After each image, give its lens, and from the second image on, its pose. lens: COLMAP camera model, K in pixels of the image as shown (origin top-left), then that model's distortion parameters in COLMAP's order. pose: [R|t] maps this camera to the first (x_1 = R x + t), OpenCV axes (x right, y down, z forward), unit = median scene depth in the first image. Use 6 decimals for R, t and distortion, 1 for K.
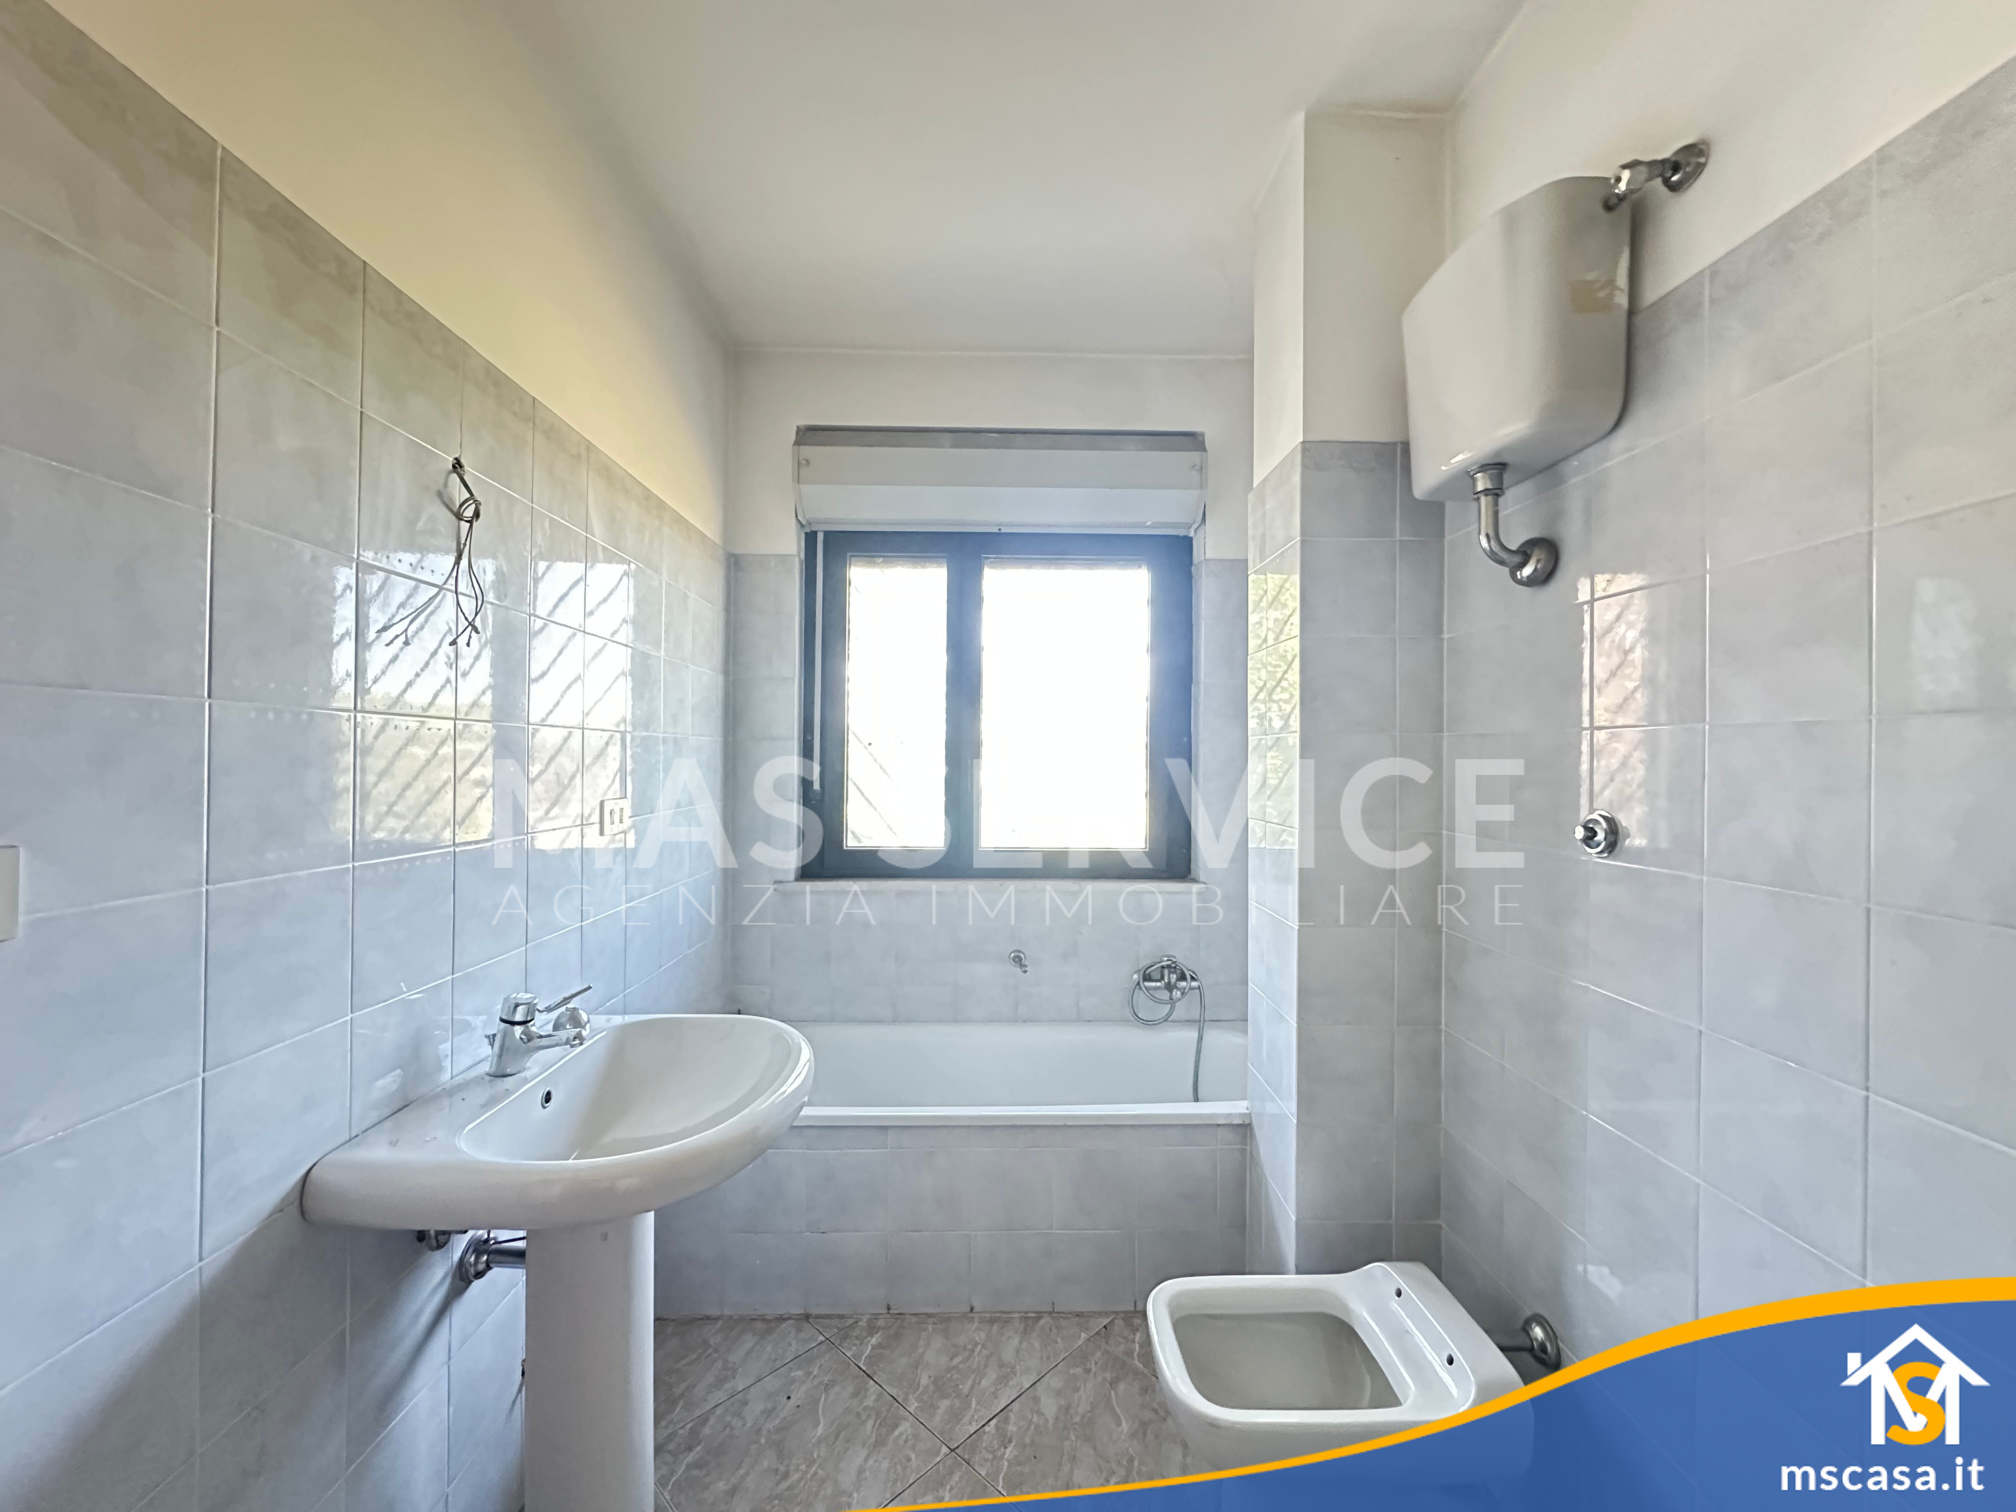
lens RADIAL K [[802.4, 0, 1013.1], [0, 802.4, 755.1], [0, 0, 1]] dist [-0.004114, 0.000586]
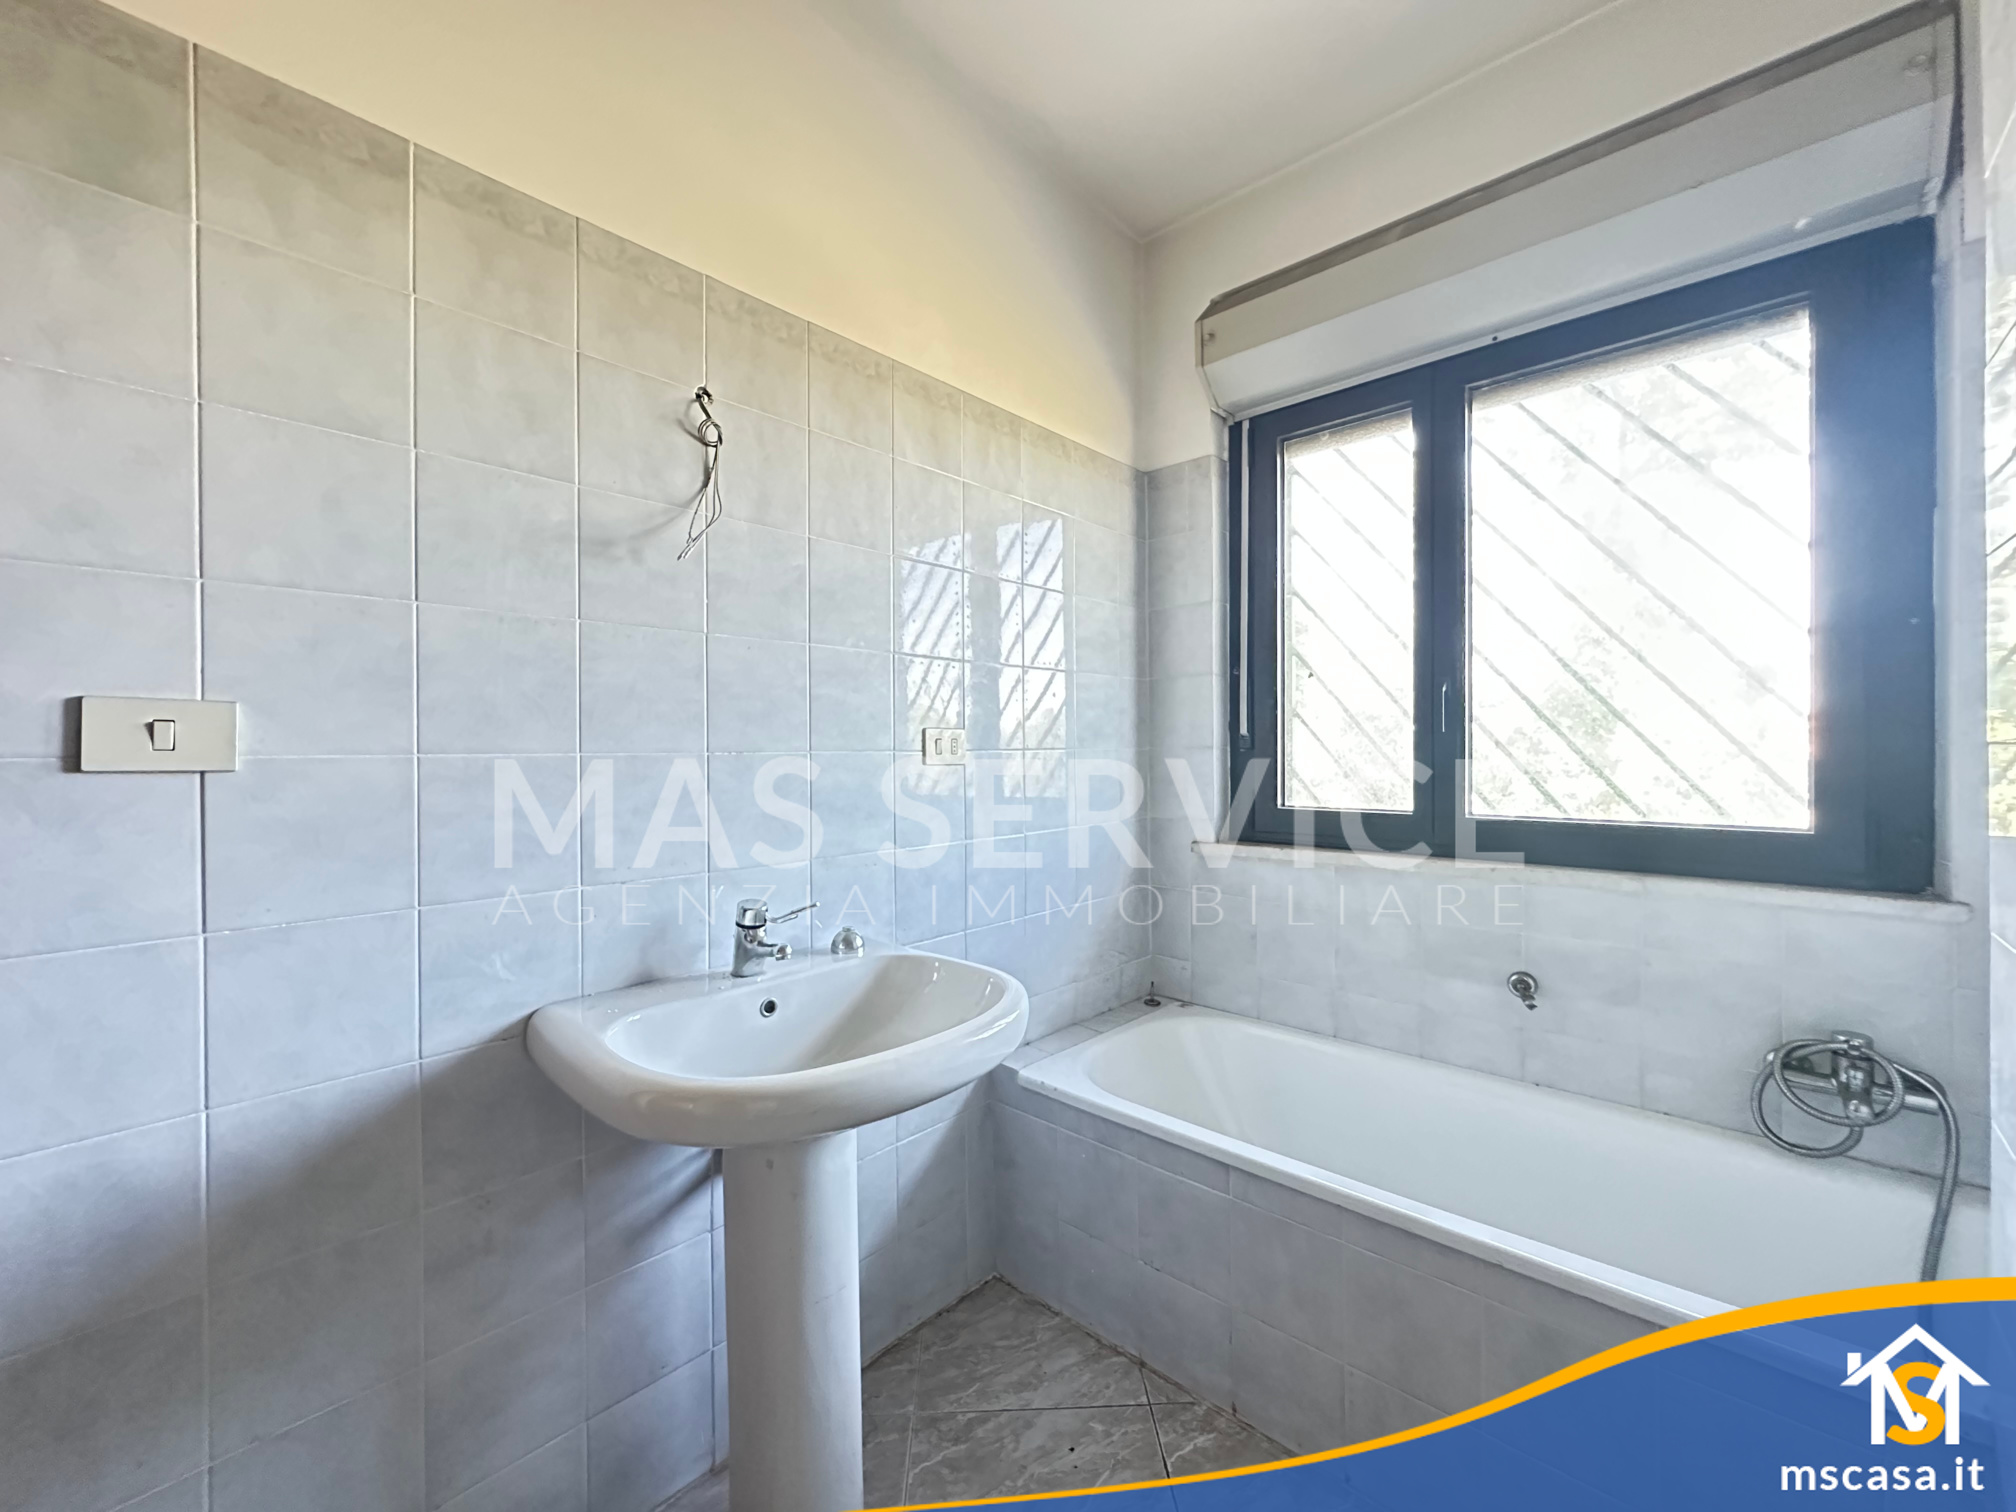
lens RADIAL K [[807.6, 0, 1013.4], [0, 807.6, 753.5], [0, 0, 1]] dist [-0.002401, 0.000264]
pose [[0.718161, -0.008082, -0.695830, 0.254969], [0.015854, 0.999863, 0.004749, 0.086309], [0.695697, -0.014443, 0.718191, 0.375599]]
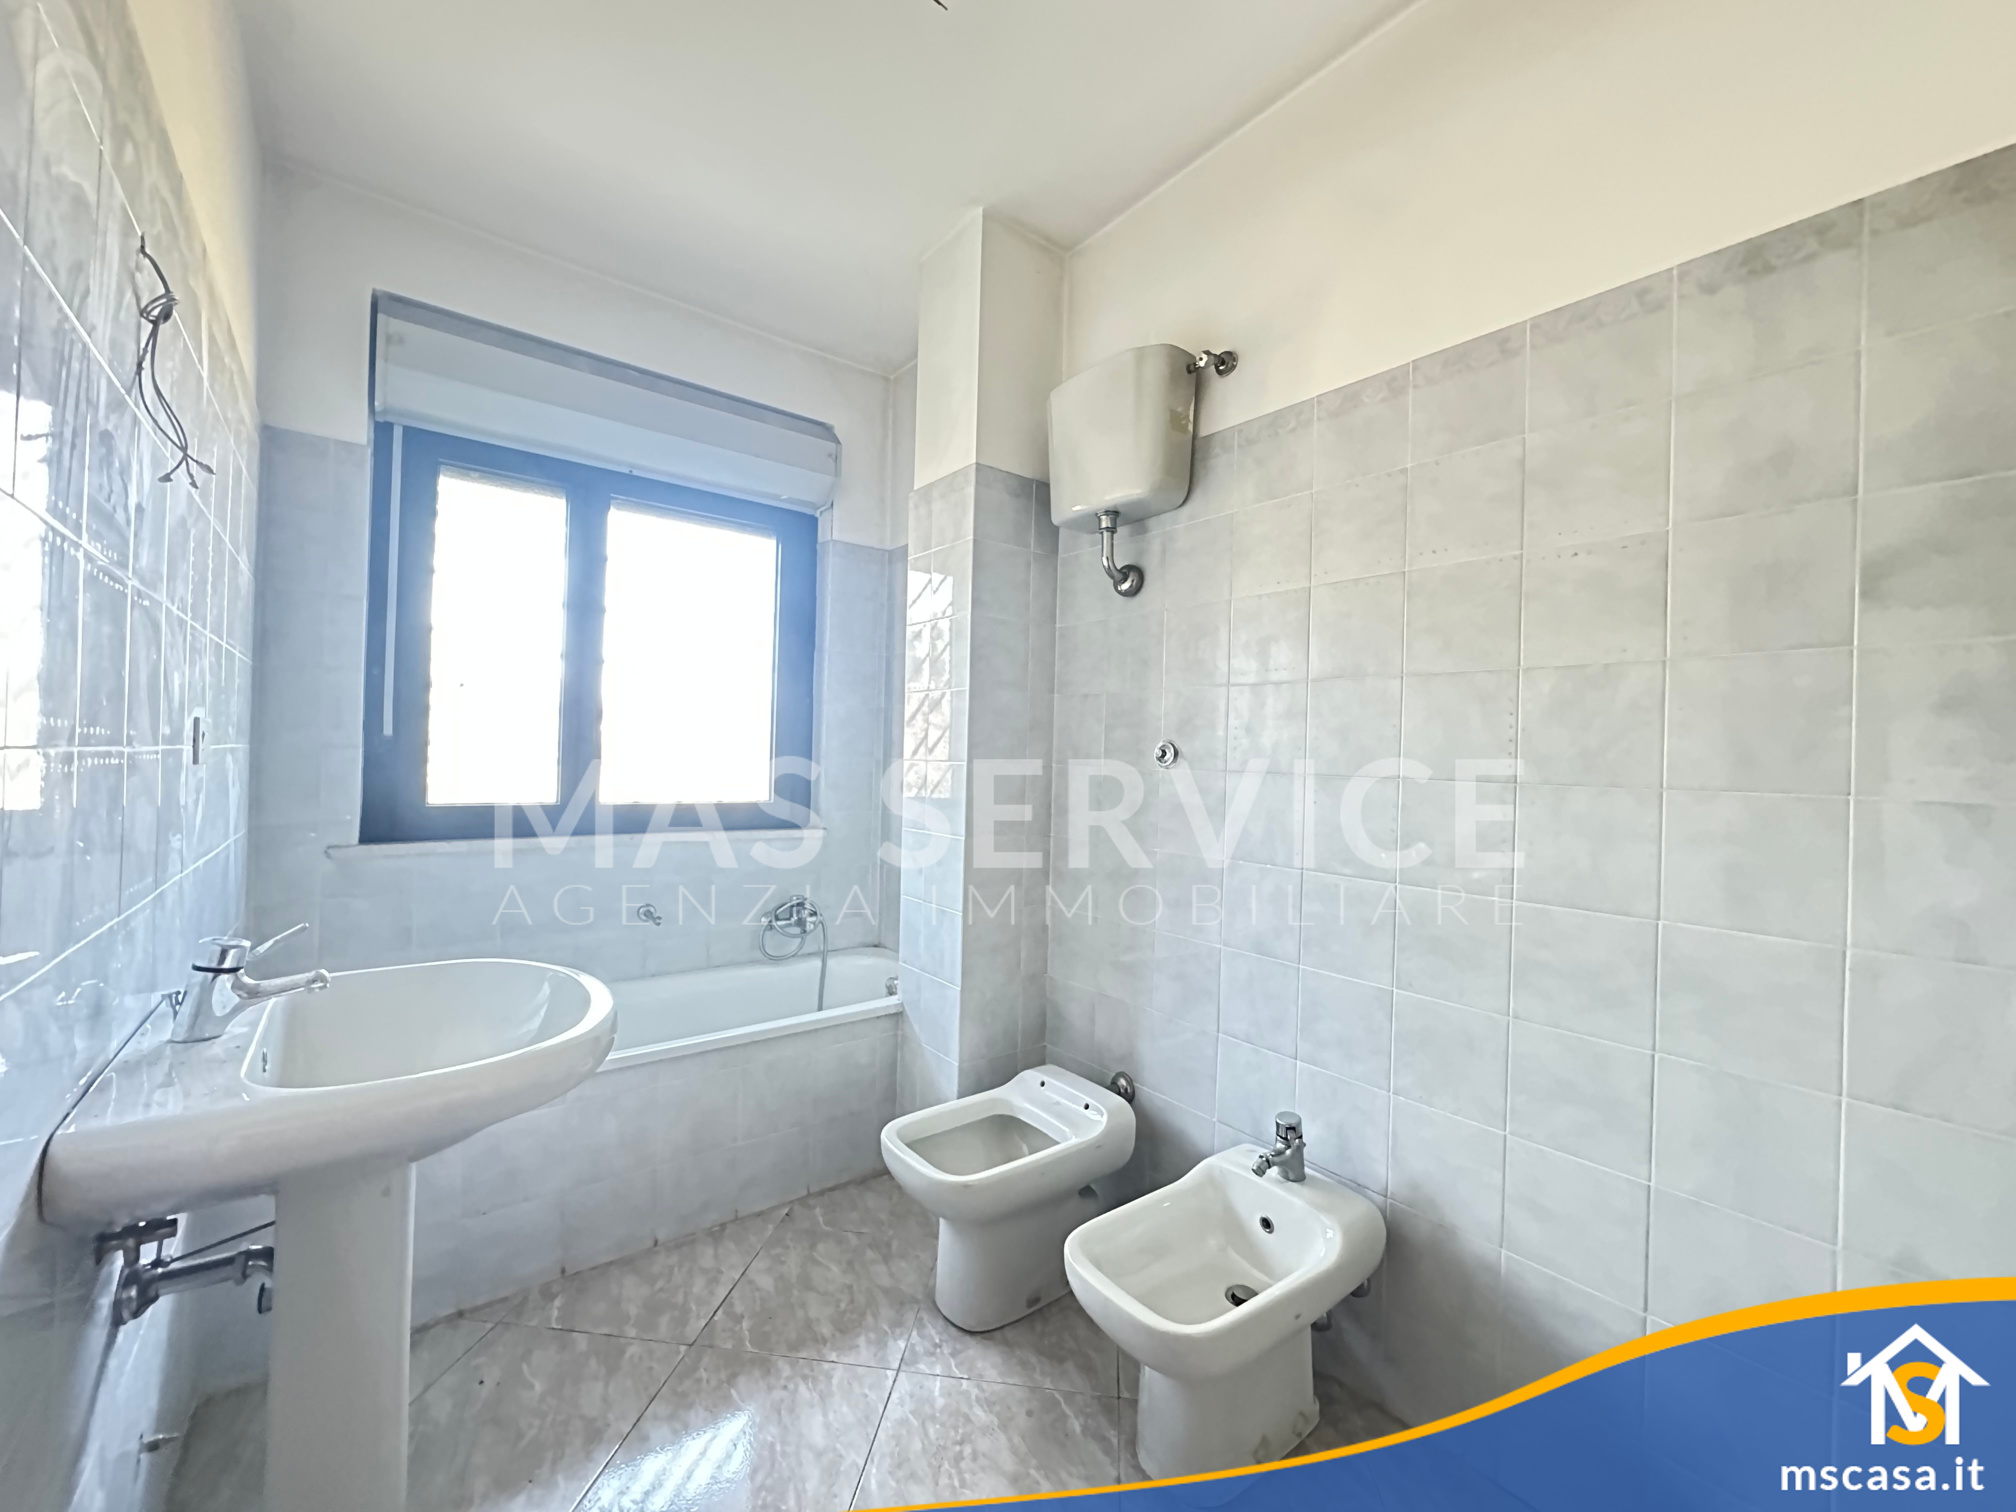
lens RADIAL K [[802.4, 0, 1013.1], [0, 802.4, 755.1], [0, 0, 1]] dist [-0.004114, 0.000586]
pose [[0.799843, 0.016063, 0.599995, -0.352479], [-0.021952, 0.999756, 0.002500, 0.074884], [-0.599808, -0.015171, 0.800000, -0.078466]]
